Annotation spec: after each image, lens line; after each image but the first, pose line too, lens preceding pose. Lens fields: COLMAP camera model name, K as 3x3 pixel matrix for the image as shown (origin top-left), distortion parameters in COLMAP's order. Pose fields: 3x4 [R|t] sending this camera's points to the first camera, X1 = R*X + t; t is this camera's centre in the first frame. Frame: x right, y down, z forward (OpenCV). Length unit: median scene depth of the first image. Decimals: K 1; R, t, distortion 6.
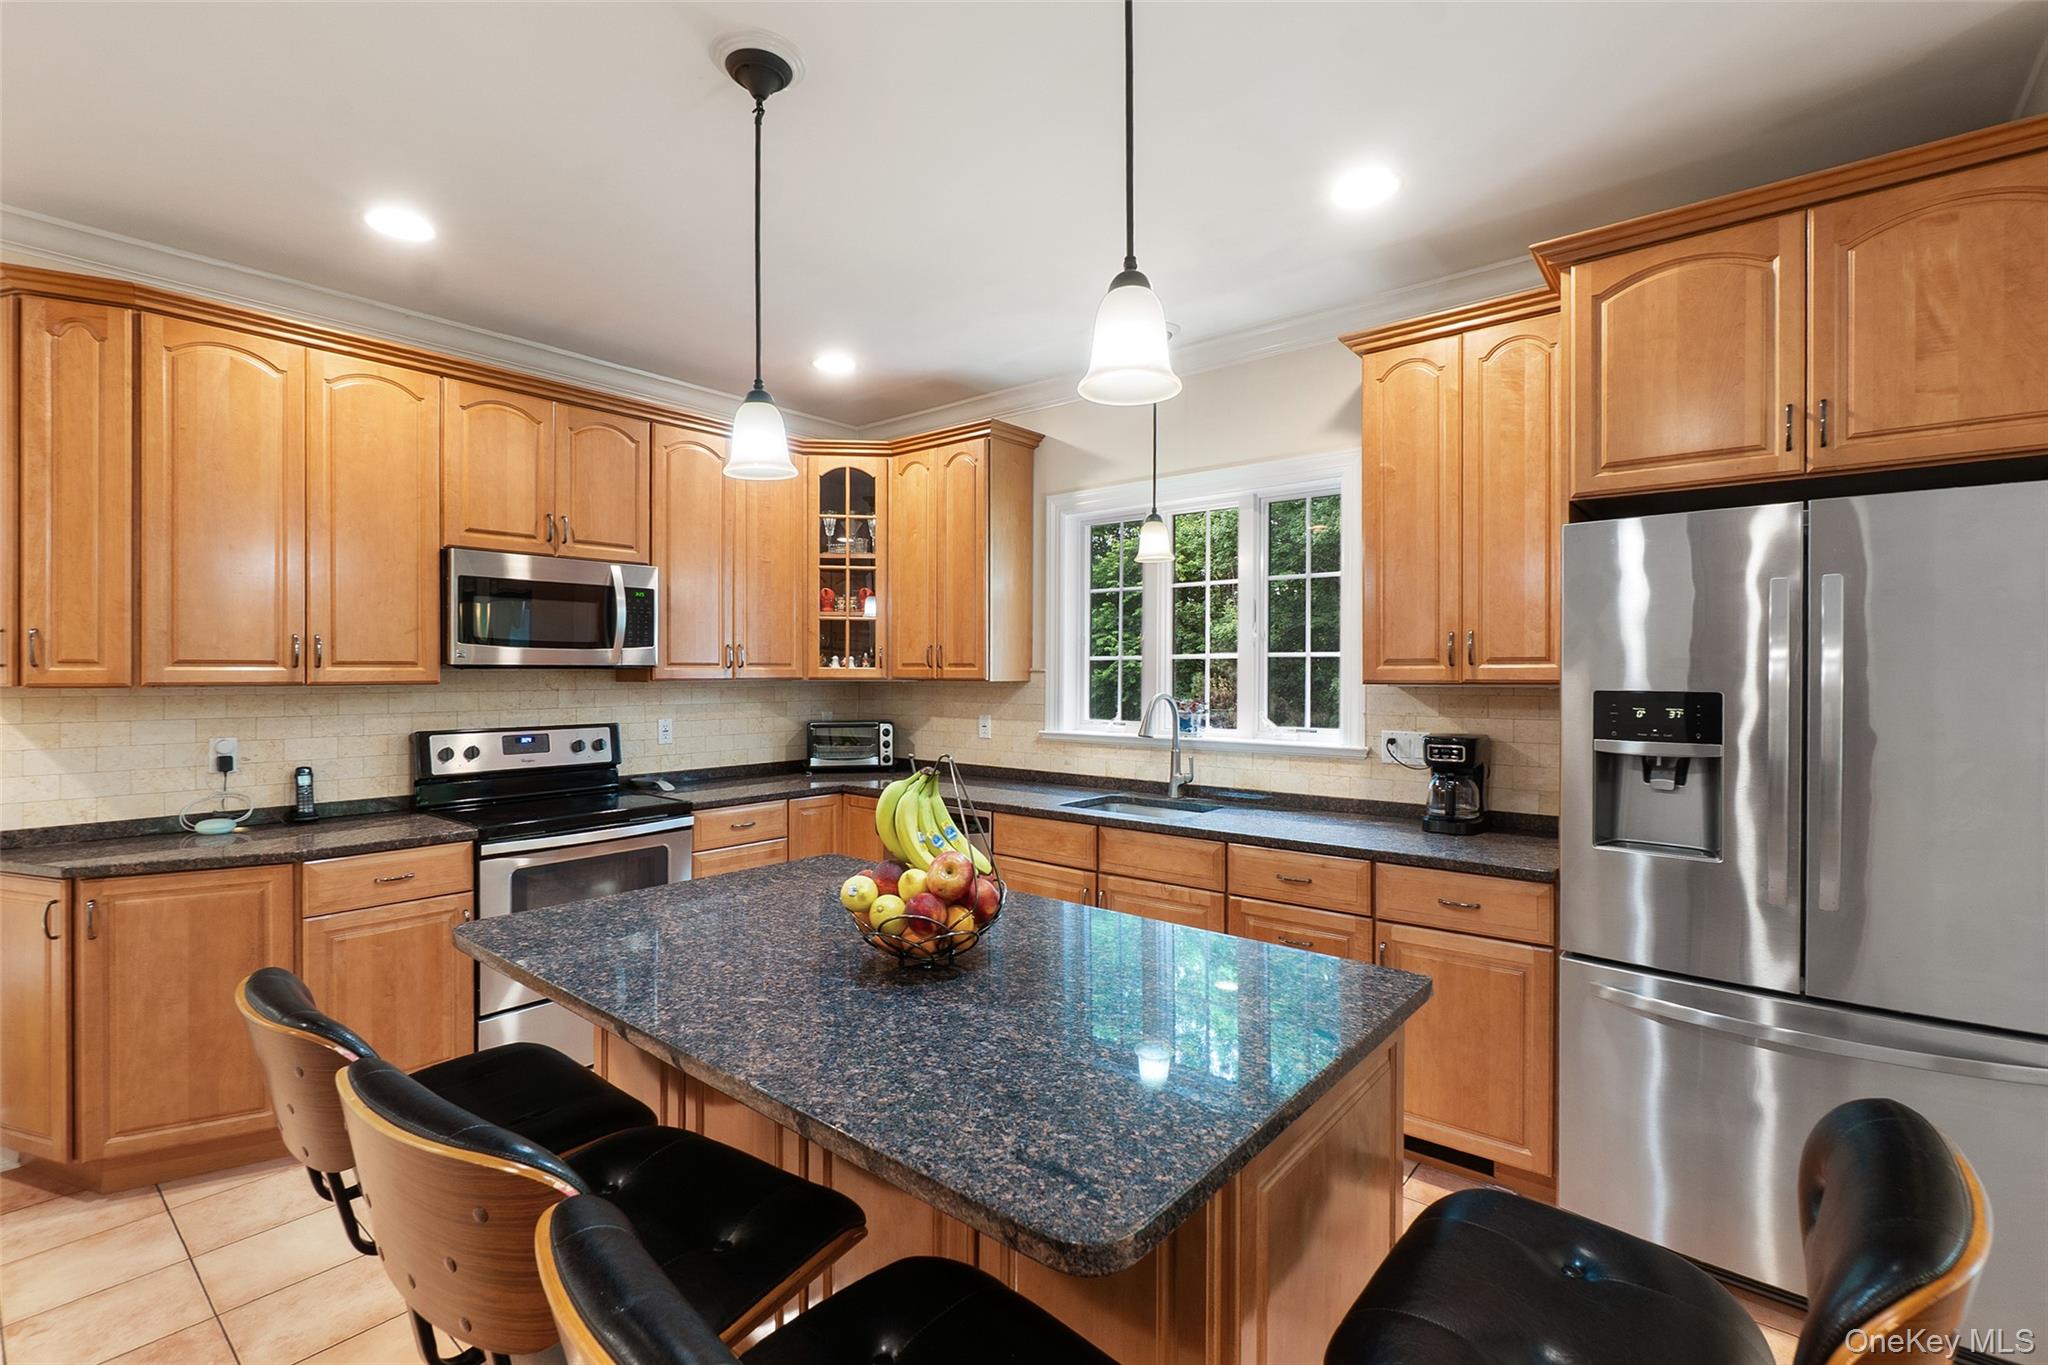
lens RADIAL K [[925.7, 0, 1023.0], [0, 925.7, 676.4], [0, 0, 1]] dist [0.002104, 0.000131]
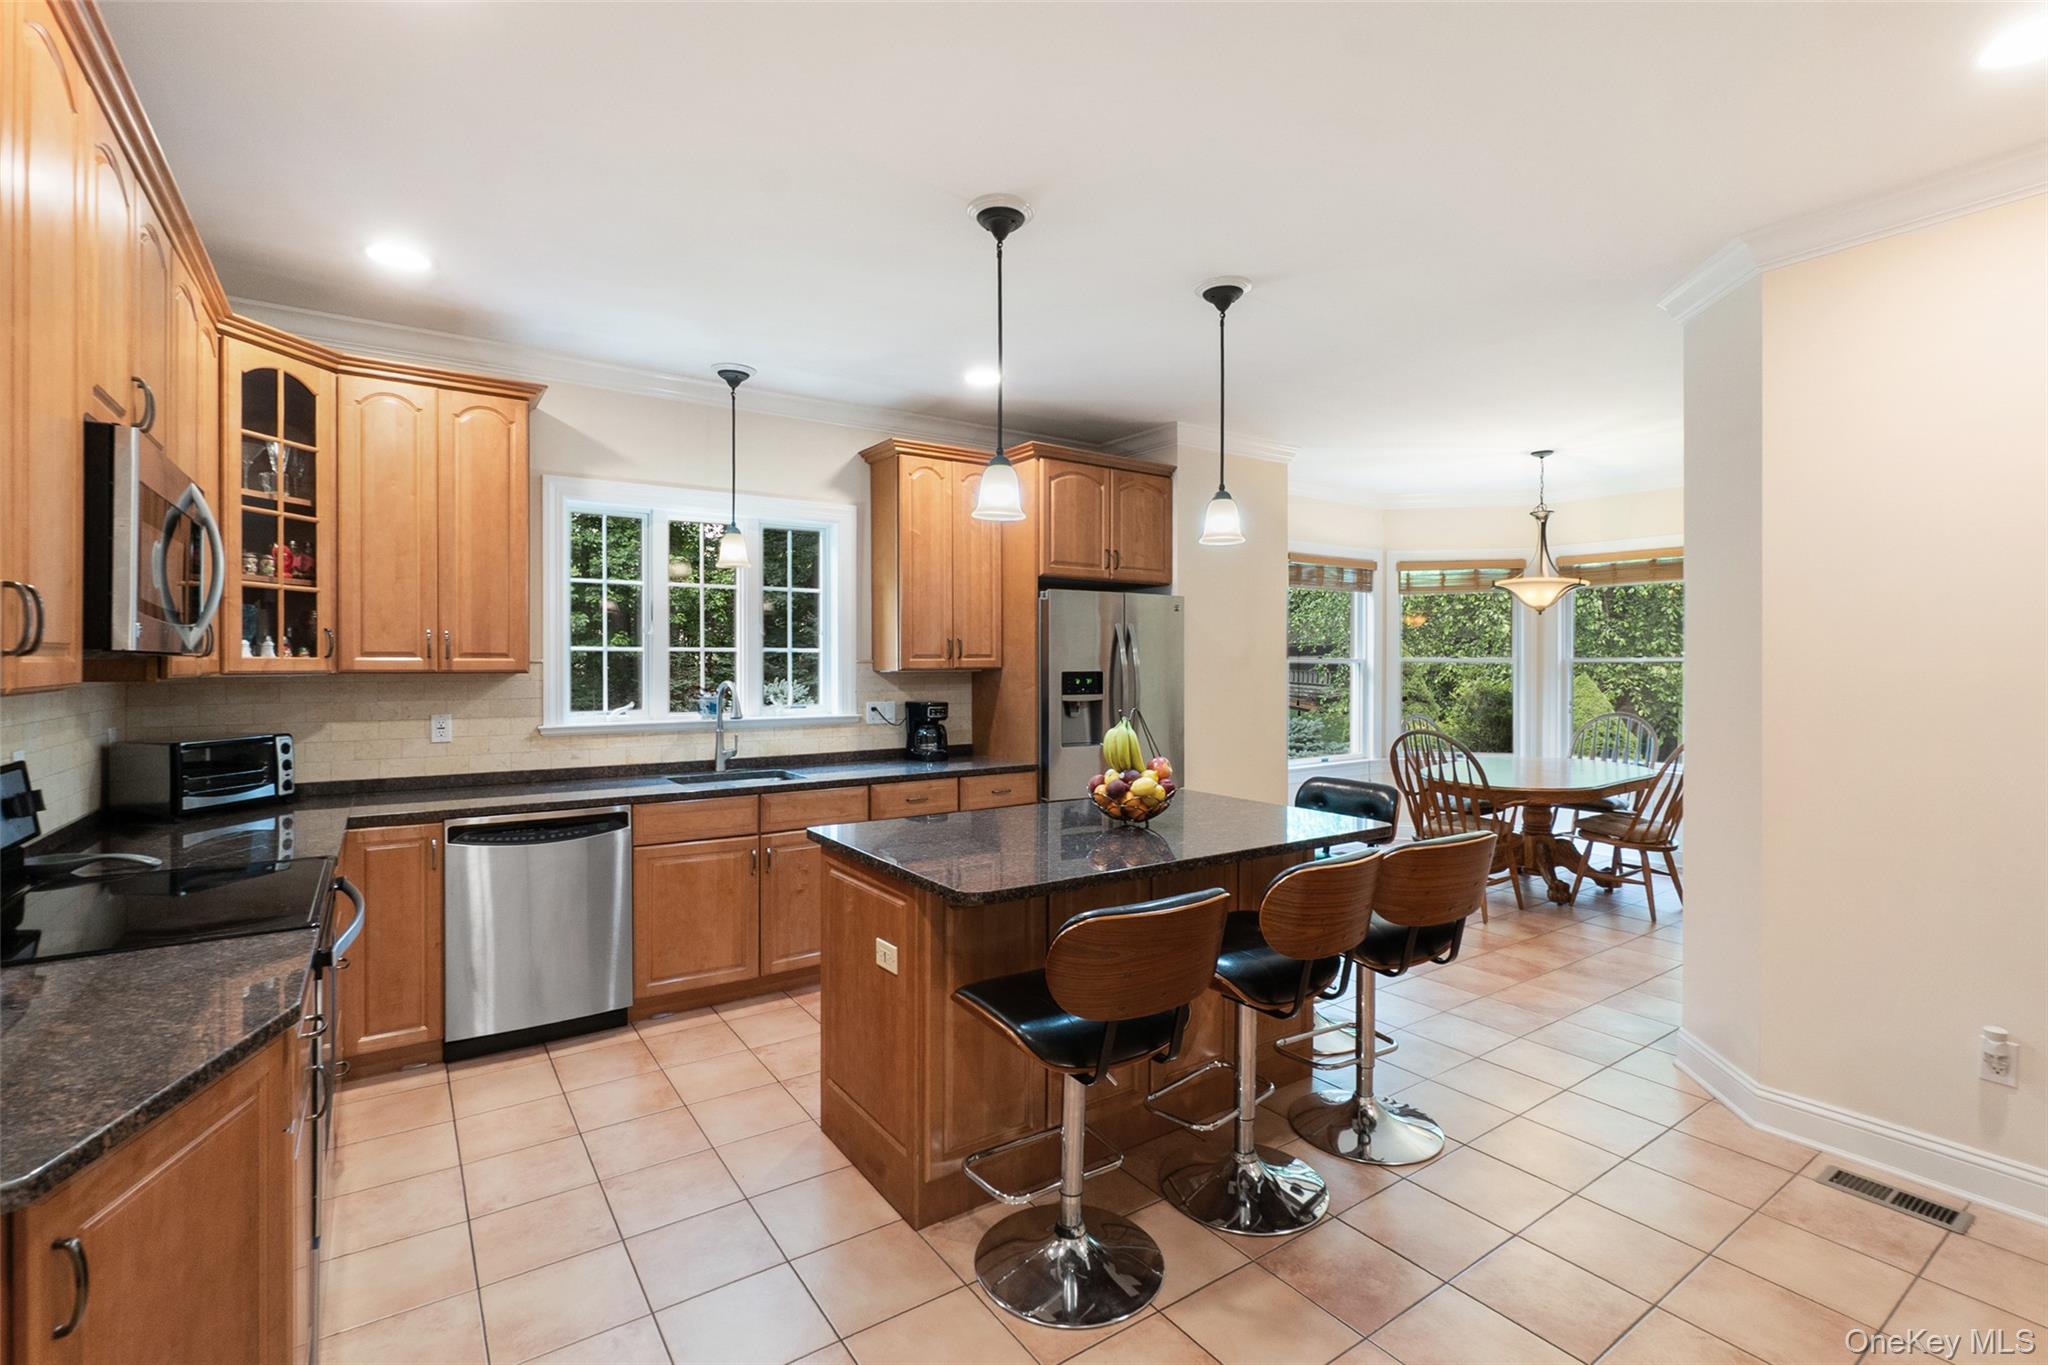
lens RADIAL K [[913.5, 0, 1021.7], [0, 913.5, 663.7], [0, 0, 1]] dist [-0.000793, -0.000104]
pose [[0.272841, -0.001049, 0.962059, -0.738396], [0.006473, 0.999979, -0.000746, -0.000416], [-0.962038, 0.006431, 0.272842, 0.289045]]
